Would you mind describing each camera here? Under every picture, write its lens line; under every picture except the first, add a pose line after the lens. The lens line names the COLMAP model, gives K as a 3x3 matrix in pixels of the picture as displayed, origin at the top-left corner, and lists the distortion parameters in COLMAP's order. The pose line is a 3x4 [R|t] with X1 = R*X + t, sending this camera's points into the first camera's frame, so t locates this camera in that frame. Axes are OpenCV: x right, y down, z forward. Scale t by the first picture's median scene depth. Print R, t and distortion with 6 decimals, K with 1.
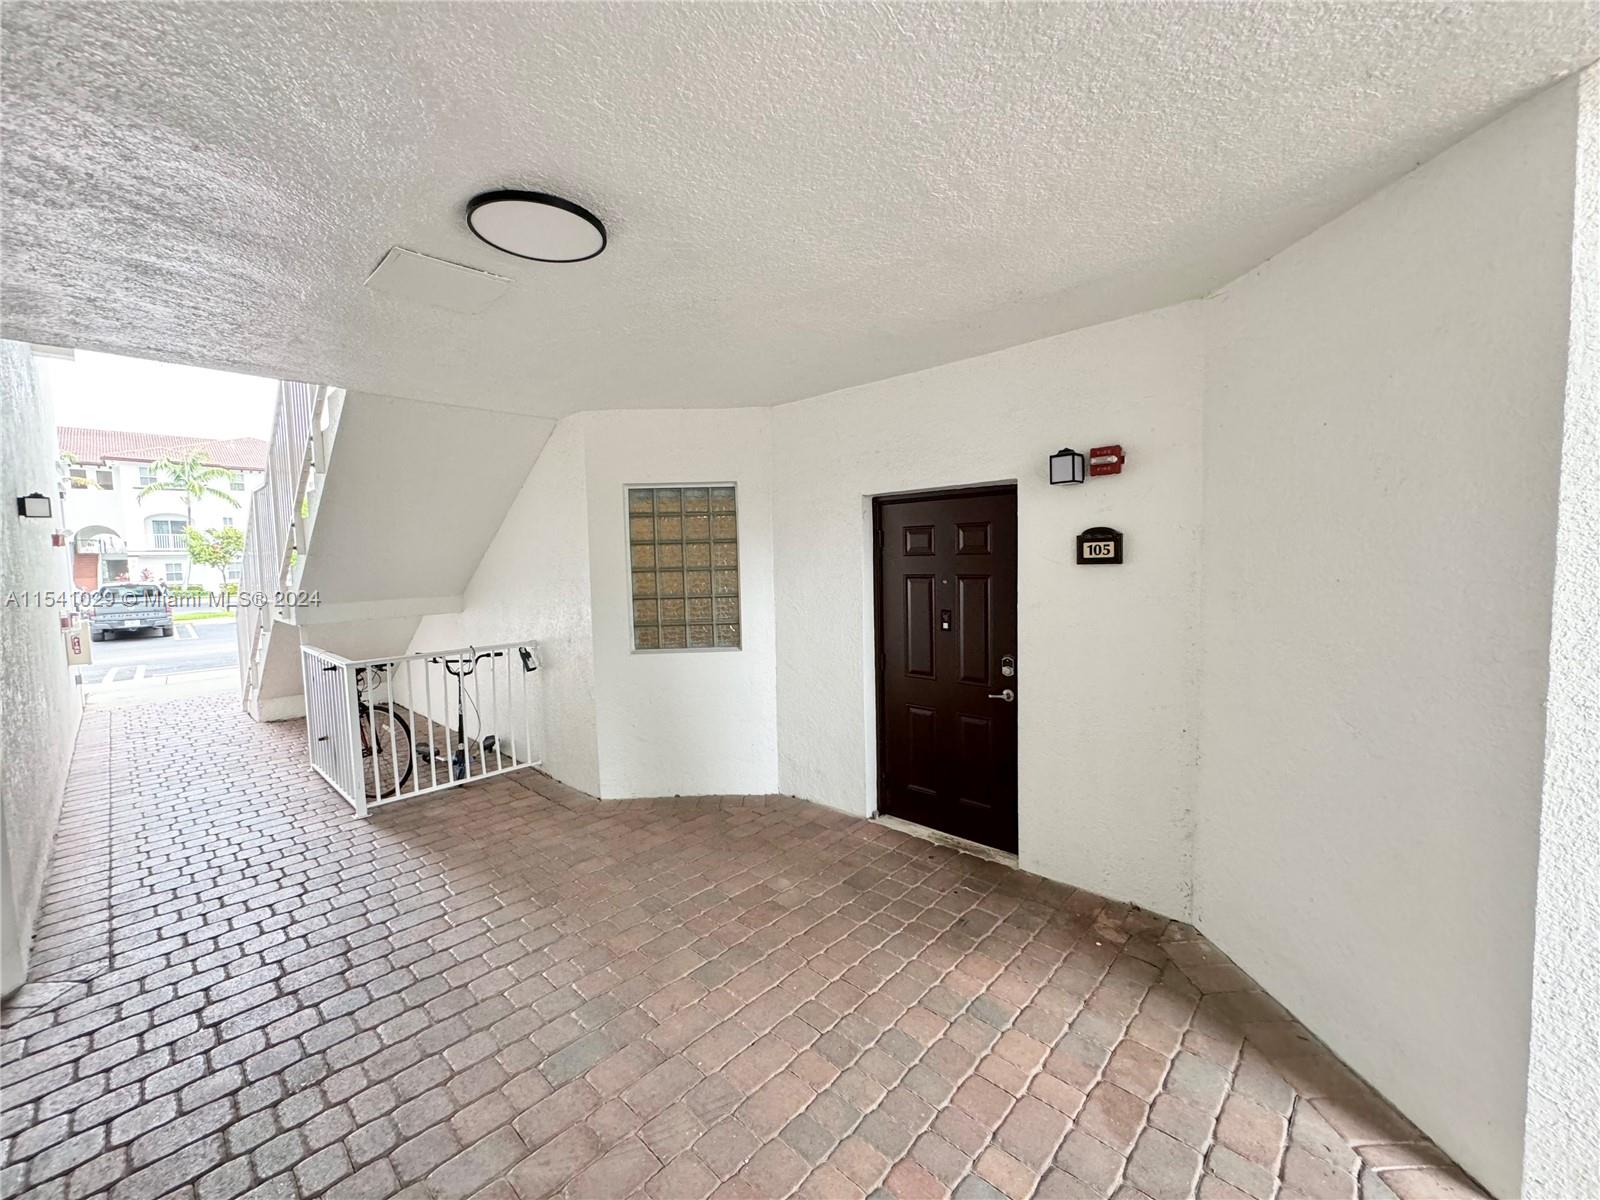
lens RADIAL K [[636.5, 0, 800.0], [0, 636.5, 600.0], [0, 0, 1]] dist [-0.002769, -0.000222]
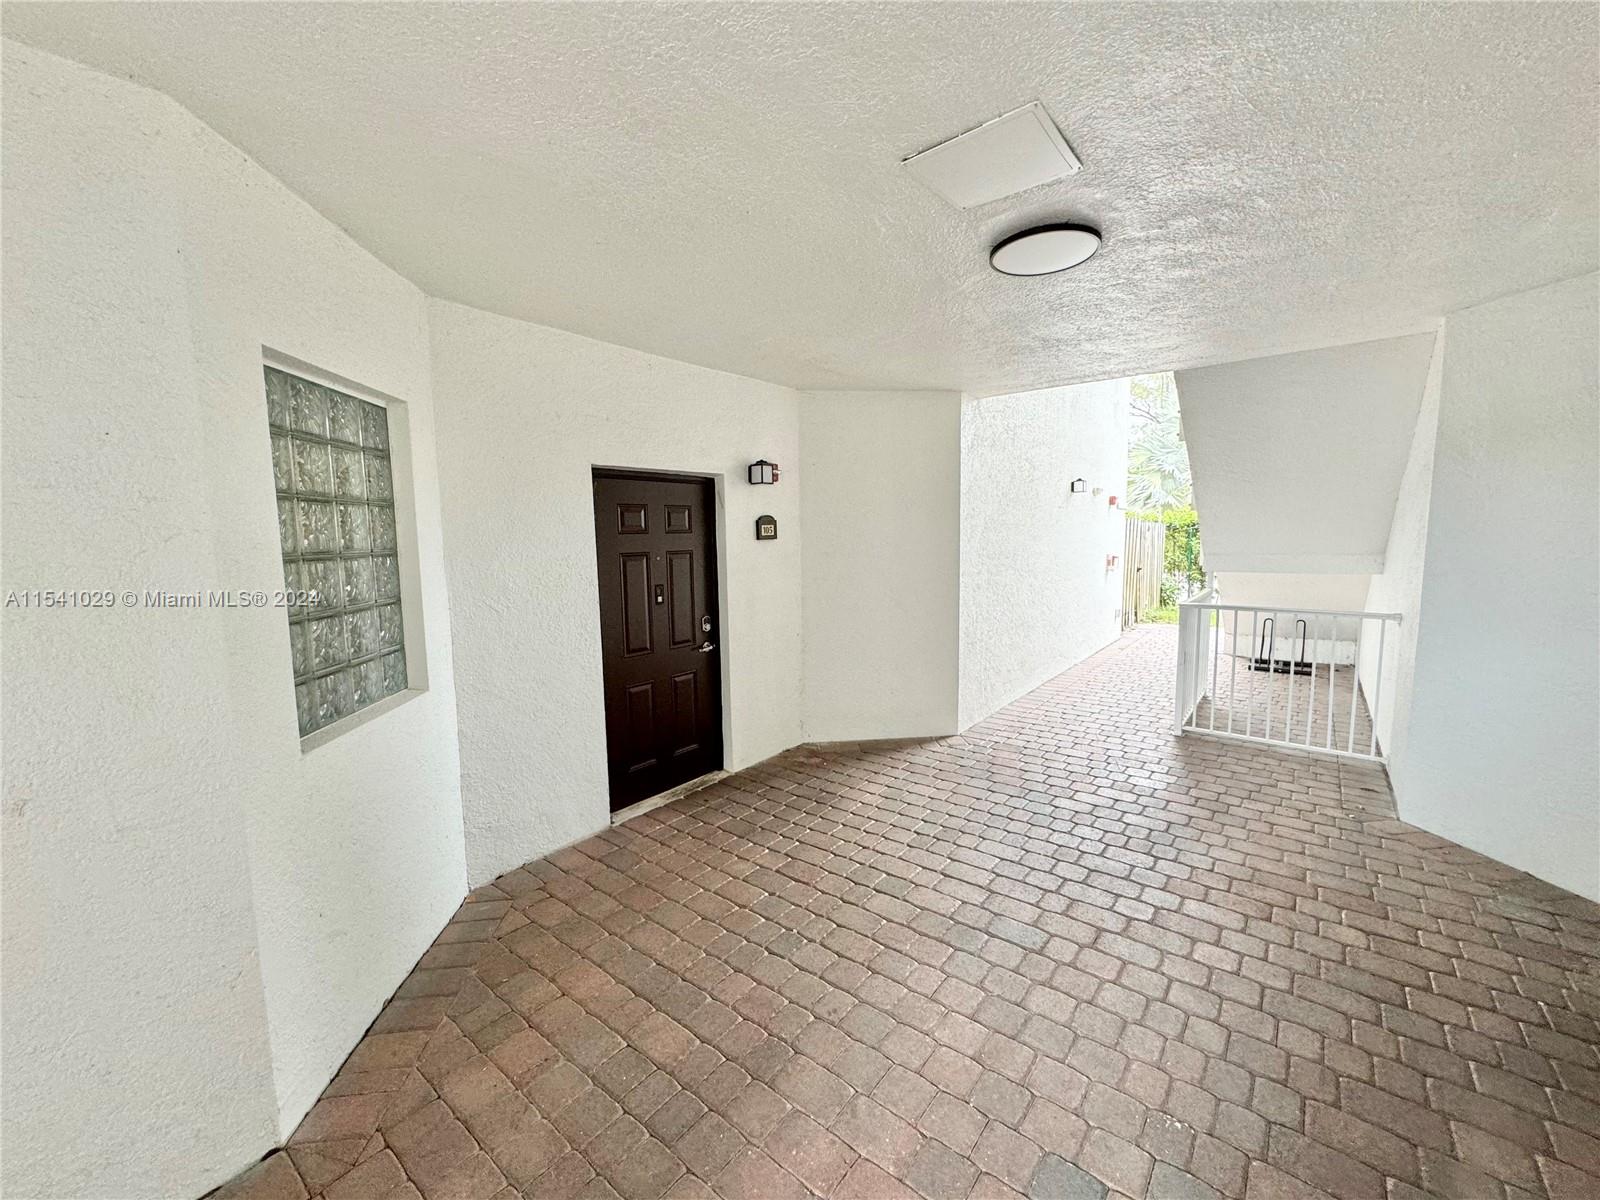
lens RADIAL K [[636.5, 0, 800.0], [0, 636.5, 600.0], [0, 0, 1]] dist [-0.002769, -0.000222]
pose [[-0.069510, -0.083353, 0.994093, -0.885130], [0.086206, 0.992274, 0.089228, -0.035340], [-0.993850, 0.091899, -0.061787, 0.857702]]
